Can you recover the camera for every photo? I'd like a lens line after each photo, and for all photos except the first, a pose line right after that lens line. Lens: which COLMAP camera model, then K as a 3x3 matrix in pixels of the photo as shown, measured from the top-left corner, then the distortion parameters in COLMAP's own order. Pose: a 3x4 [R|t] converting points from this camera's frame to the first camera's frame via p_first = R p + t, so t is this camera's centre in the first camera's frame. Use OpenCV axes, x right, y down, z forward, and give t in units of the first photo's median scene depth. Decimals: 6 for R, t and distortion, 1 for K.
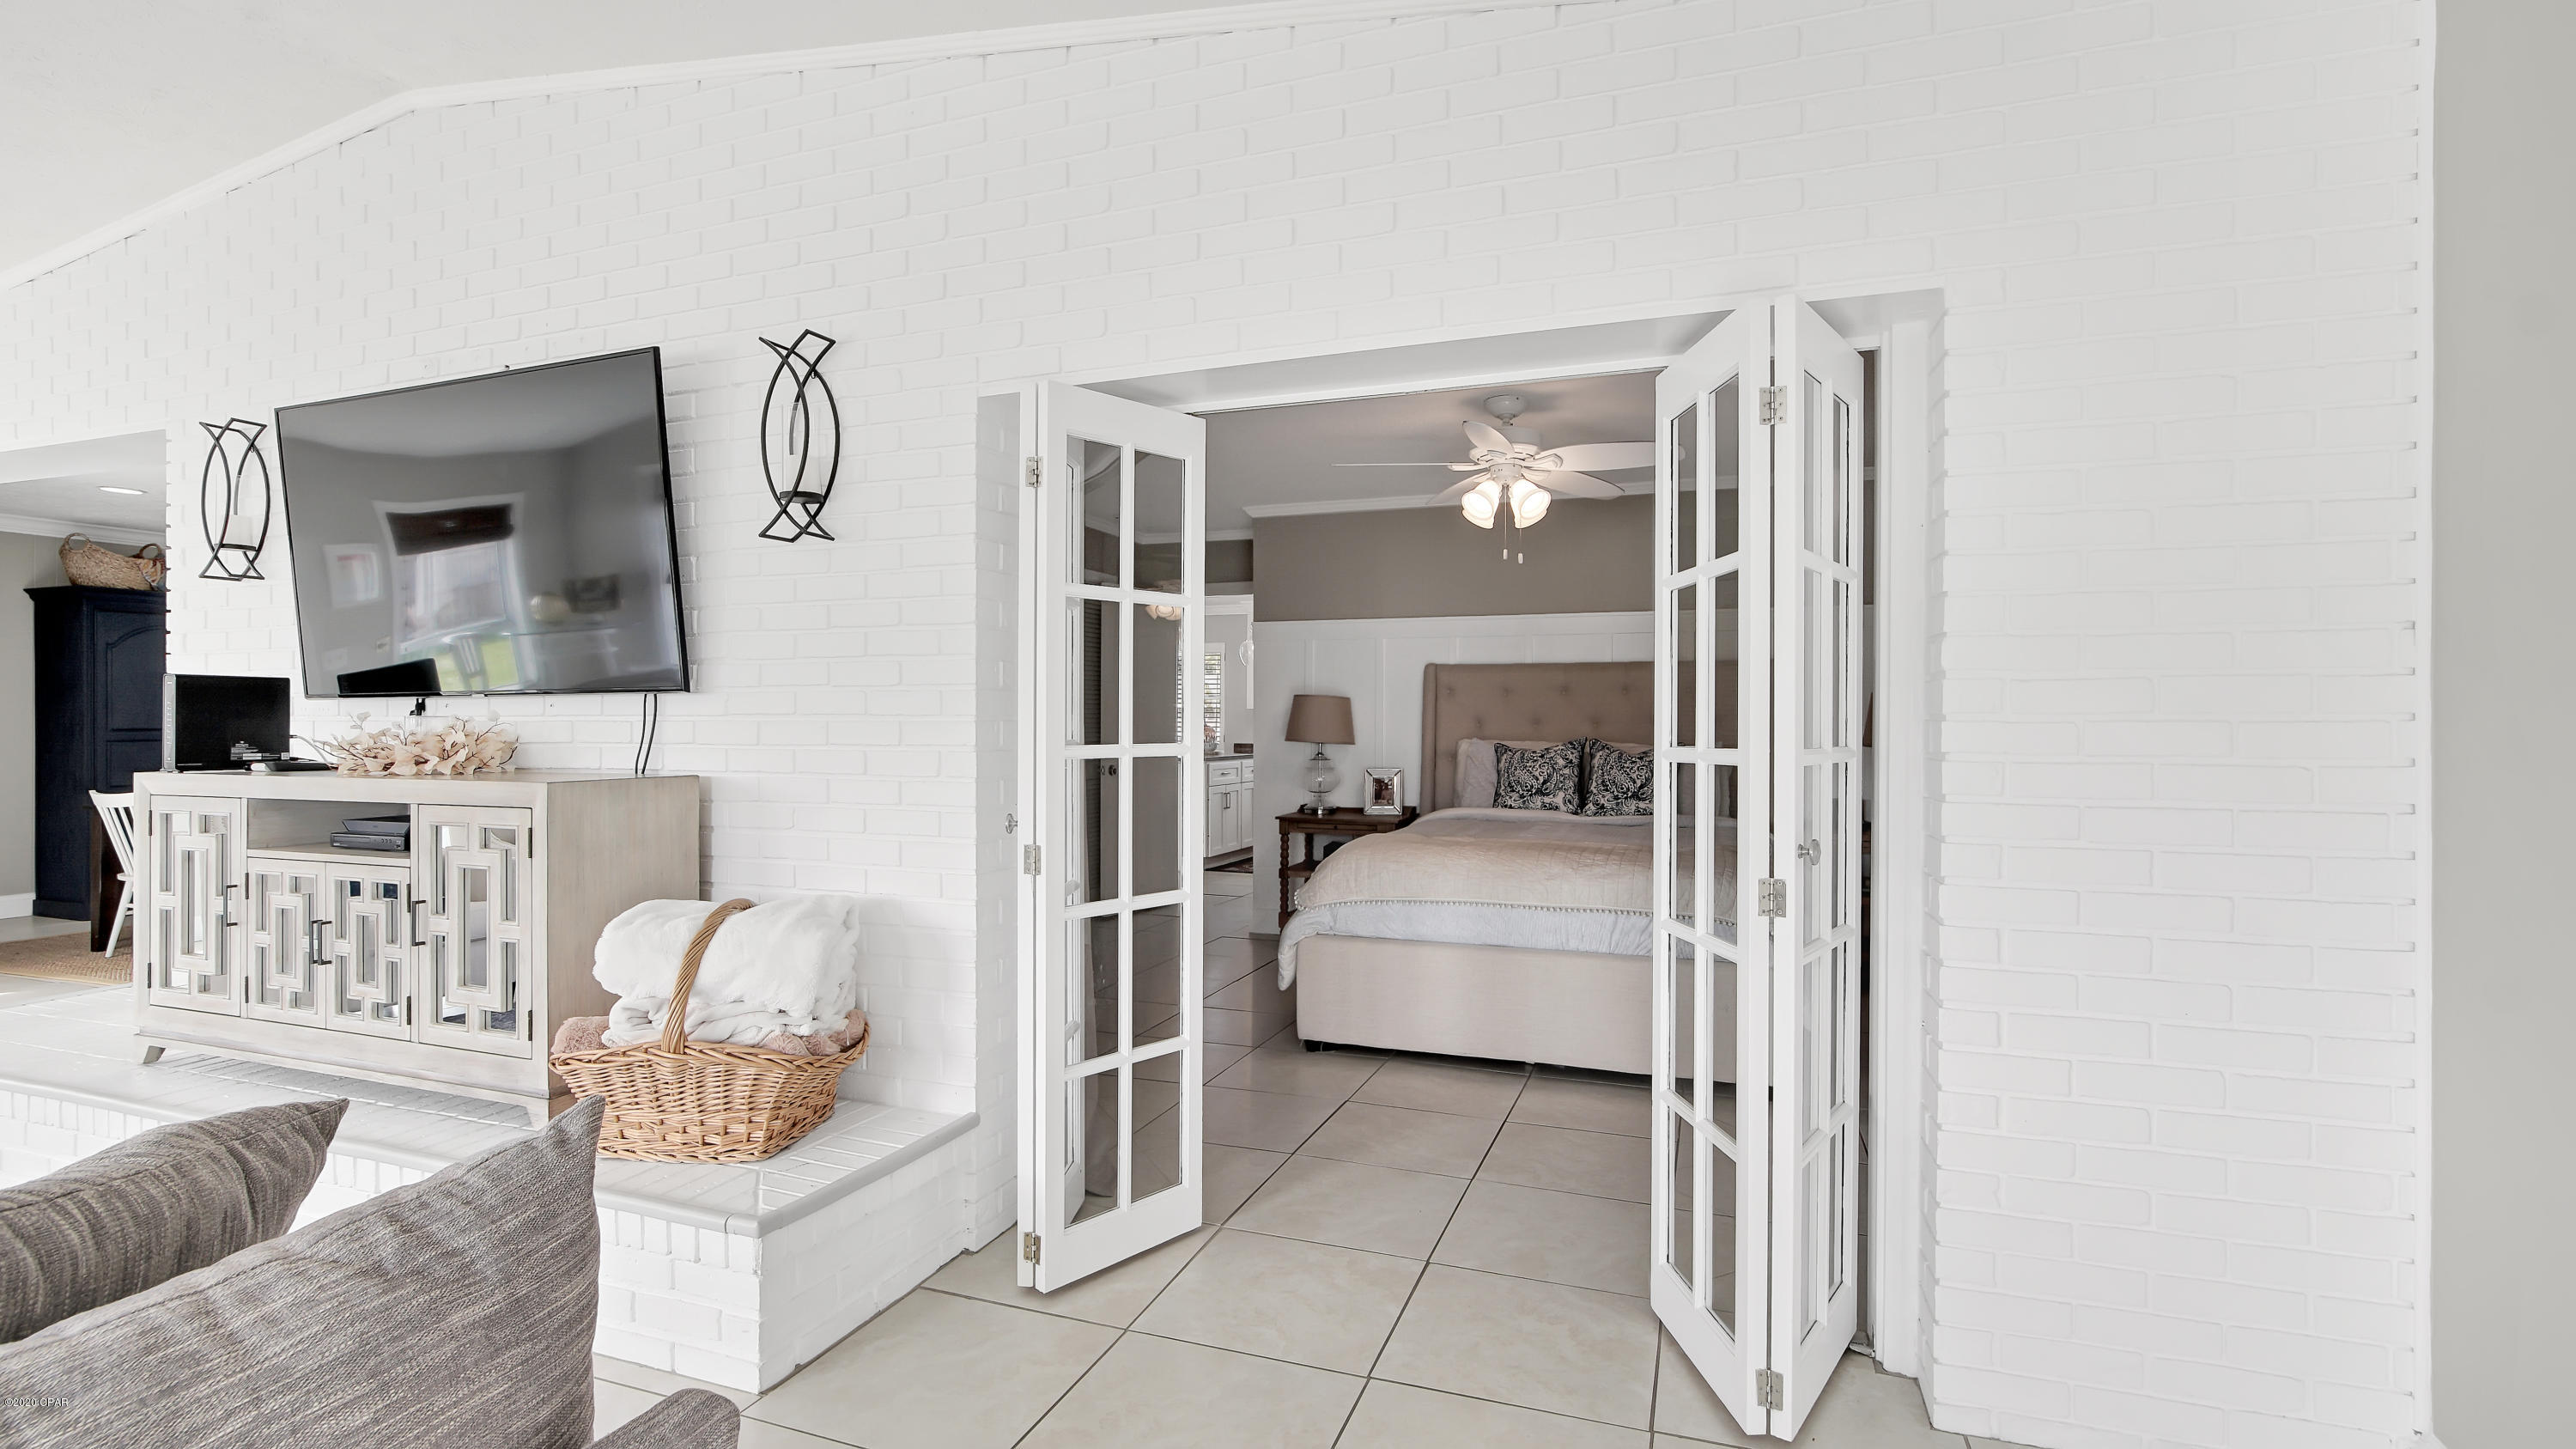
lens RADIAL K [[1197.1, 0, 1267.3], [0, 1197.1, 727.7], [0, 0, 1]] dist [-0.004615, 0.000726]
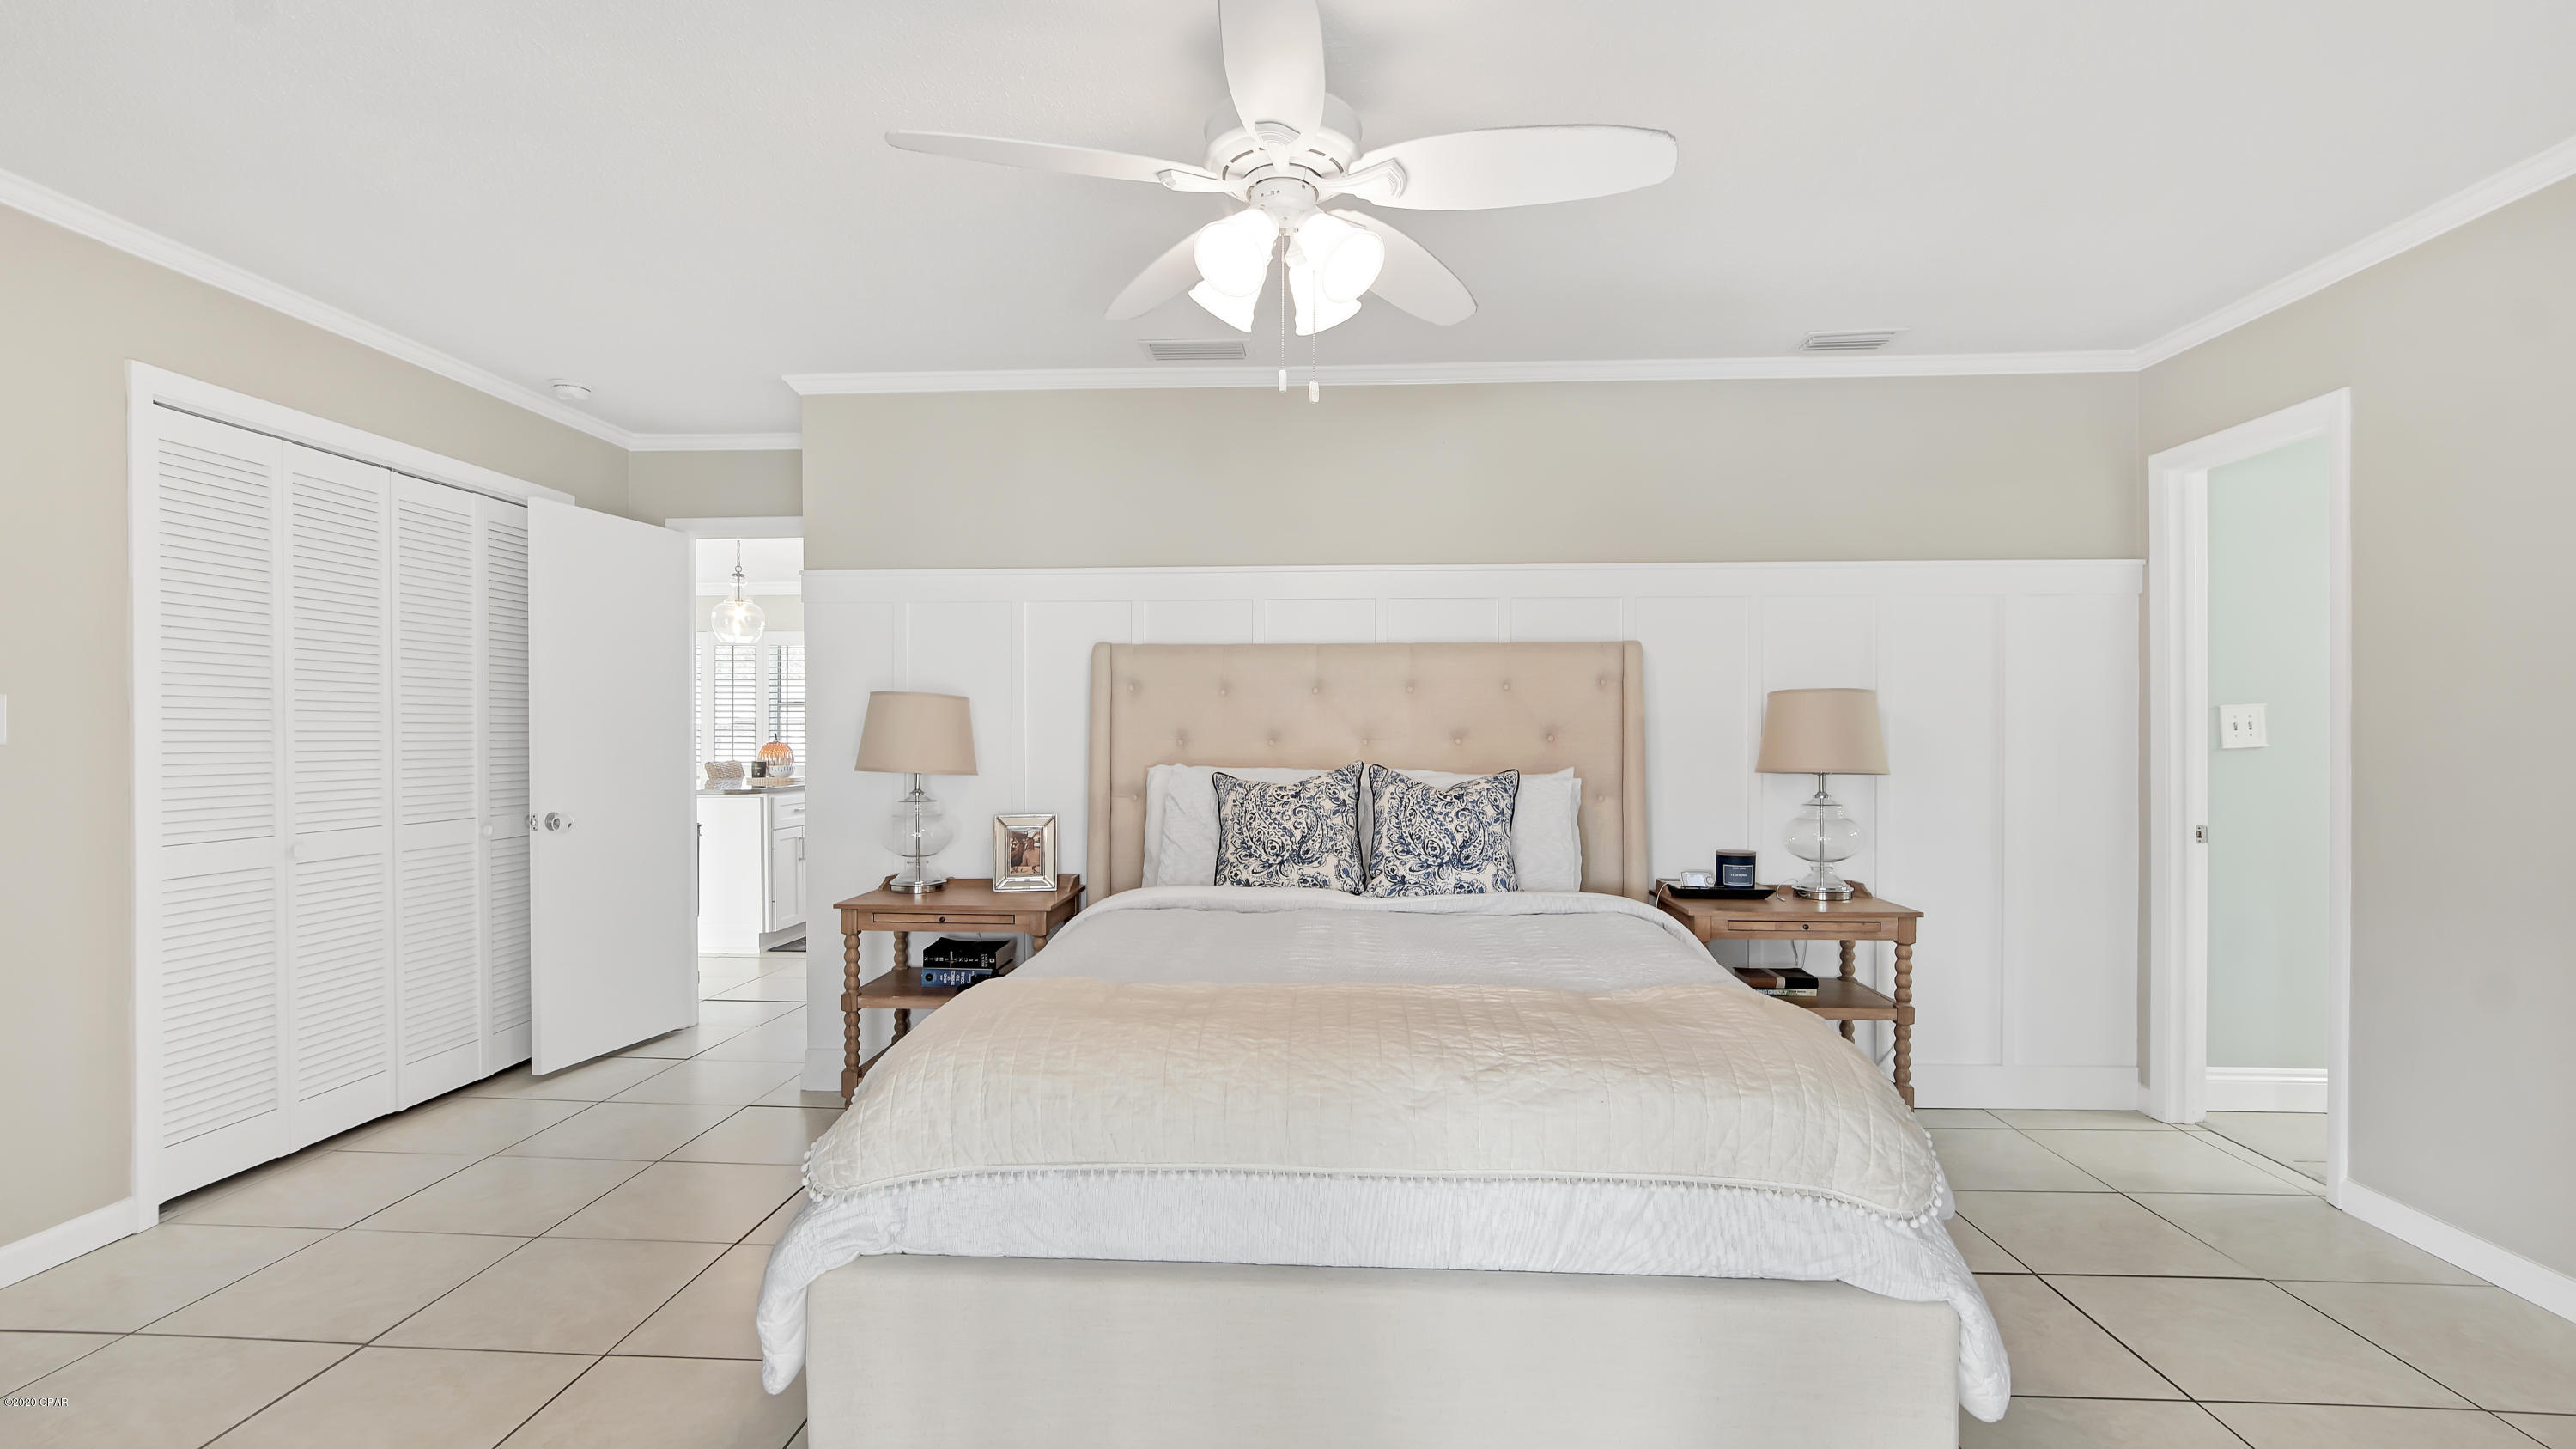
lens RADIAL K [[1197.1, 0, 1280.5], [0, 1197.1, 742.5], [0, 0, 1]] dist [-0.004615, 0.000726]
pose [[0.954609, -0.007240, 0.297772, 0.044997], [0.006606, 0.999973, 0.003136, -0.004023], [-0.297787, -0.001027, 0.954632, 0.427976]]
